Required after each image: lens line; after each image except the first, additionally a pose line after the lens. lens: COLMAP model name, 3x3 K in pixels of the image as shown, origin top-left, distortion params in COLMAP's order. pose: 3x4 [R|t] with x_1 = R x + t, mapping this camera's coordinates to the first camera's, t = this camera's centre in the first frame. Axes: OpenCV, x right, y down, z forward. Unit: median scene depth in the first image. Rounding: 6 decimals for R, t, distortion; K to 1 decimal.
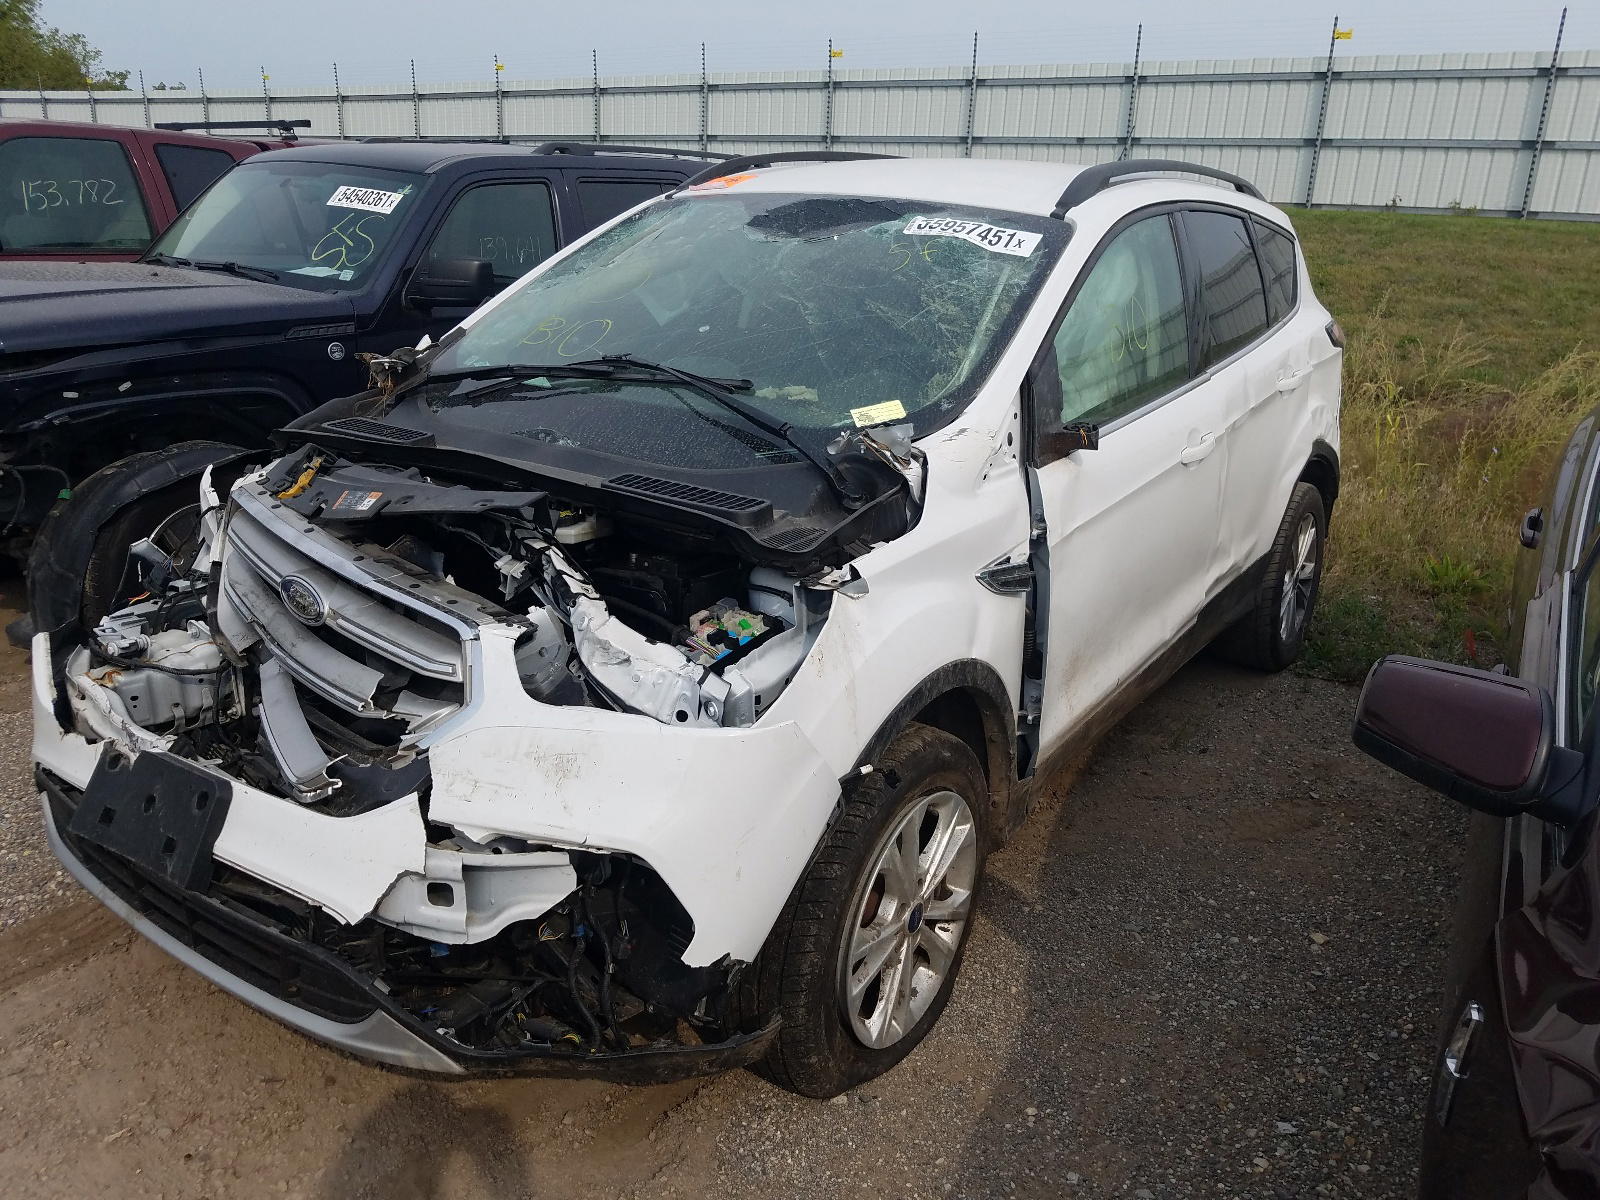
lens RADIAL K [[1255.6, 0, 752.0], [0, 1255.6, 607.0], [0, 0, 1]] dist [0.061486, -0.120487]
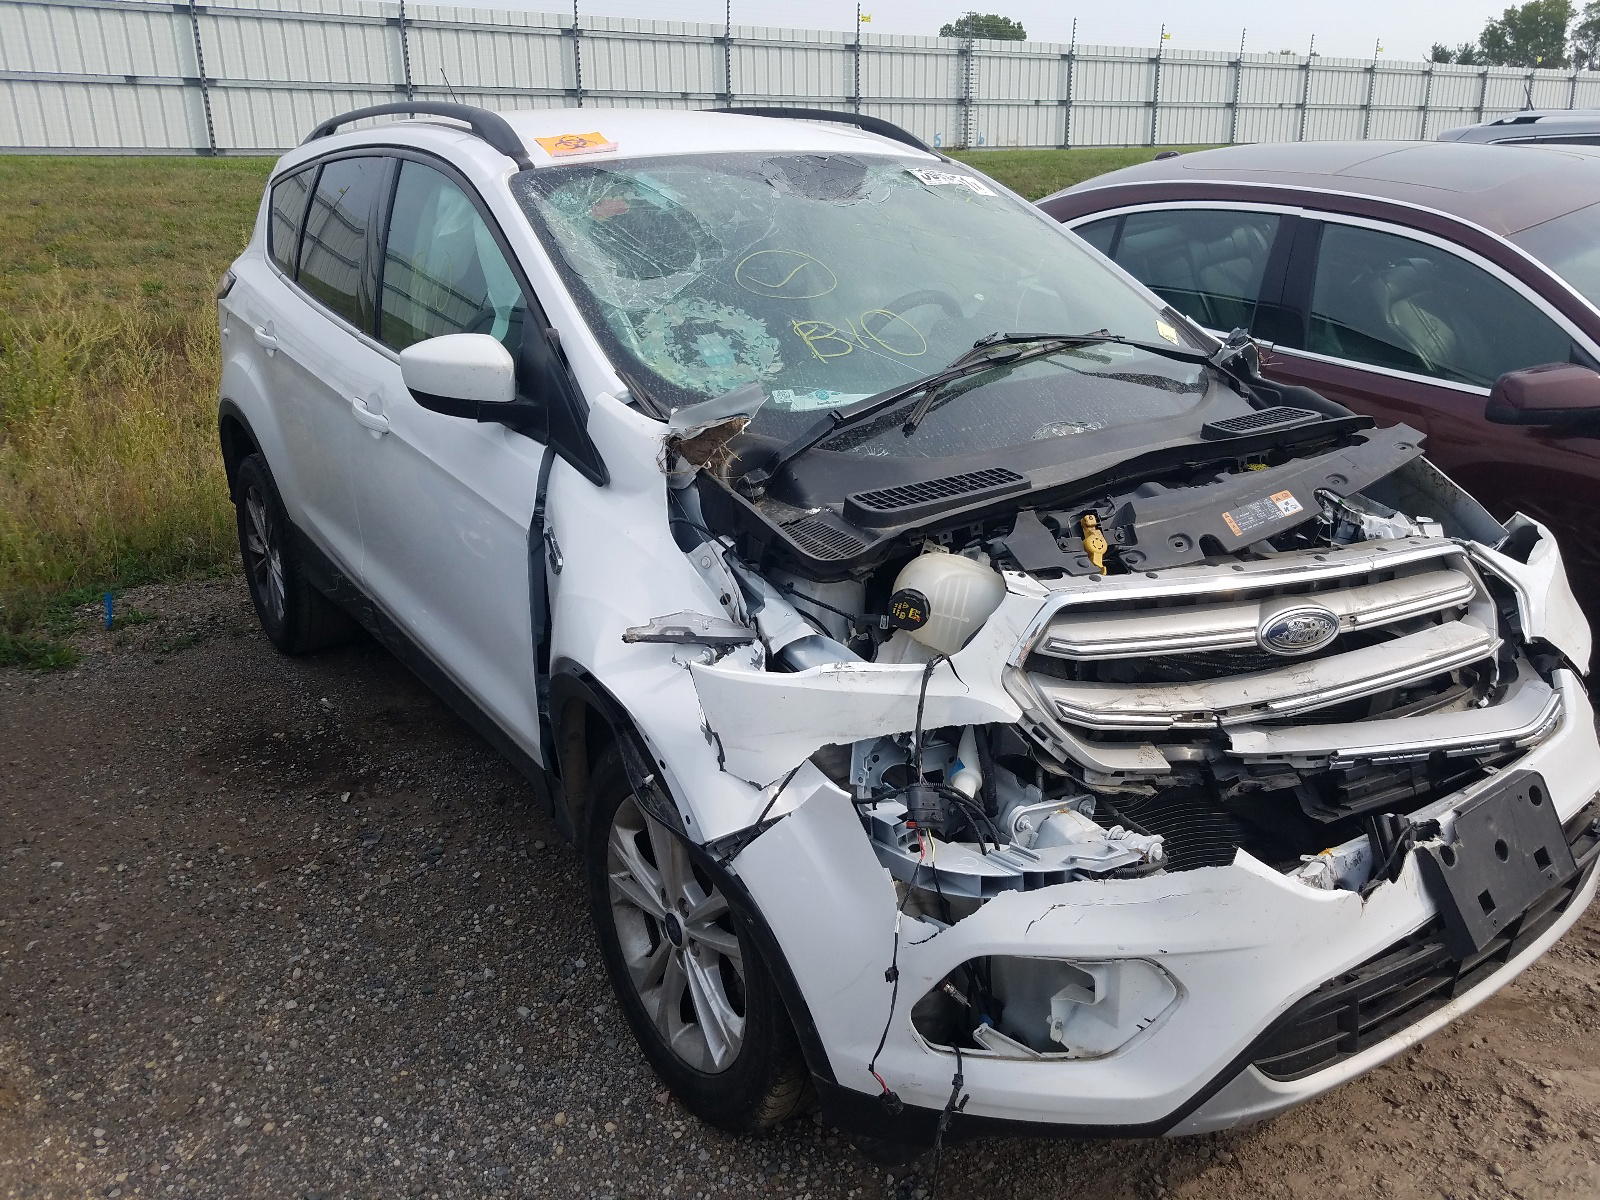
lens RADIAL K [[1282.9, 0, 800.0], [0, 1282.9, 600.0], [0, 0, 1]] dist [0.001865, 0.003673]
pose [[0.288310, -0.348917, 0.891703, -1.213109], [0.315373, 0.913889, 0.255630, -0.355430], [-0.904111, 0.207518, 0.373522, 0.939831]]
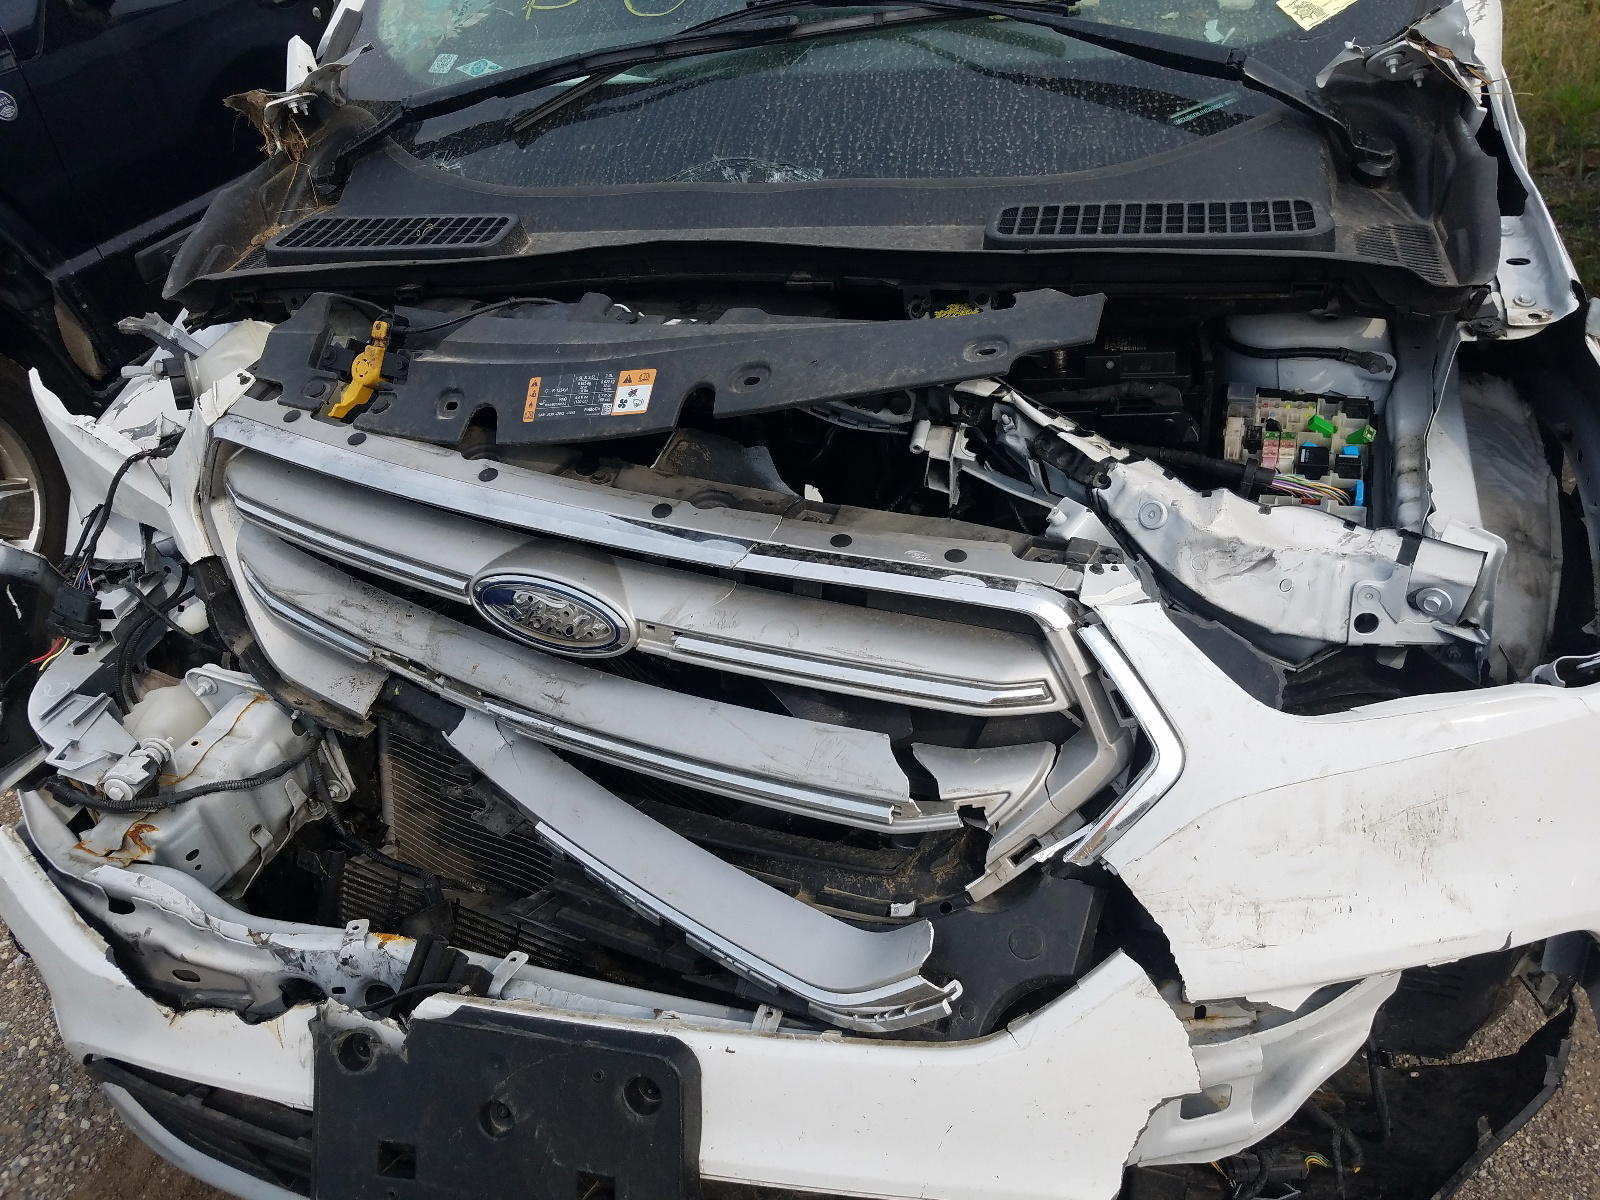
lens RADIAL K [[1282.9, 0, 800.0], [0, 1282.9, 600.0], [0, 0, 1]] dist [0.001865, 0.003673]
pose [[0.919816, -0.313440, 0.235993, -0.368892], [0.238924, 0.924579, 0.296763, -0.135709], [-0.311212, -0.216583, 0.925332, 0.470307]]
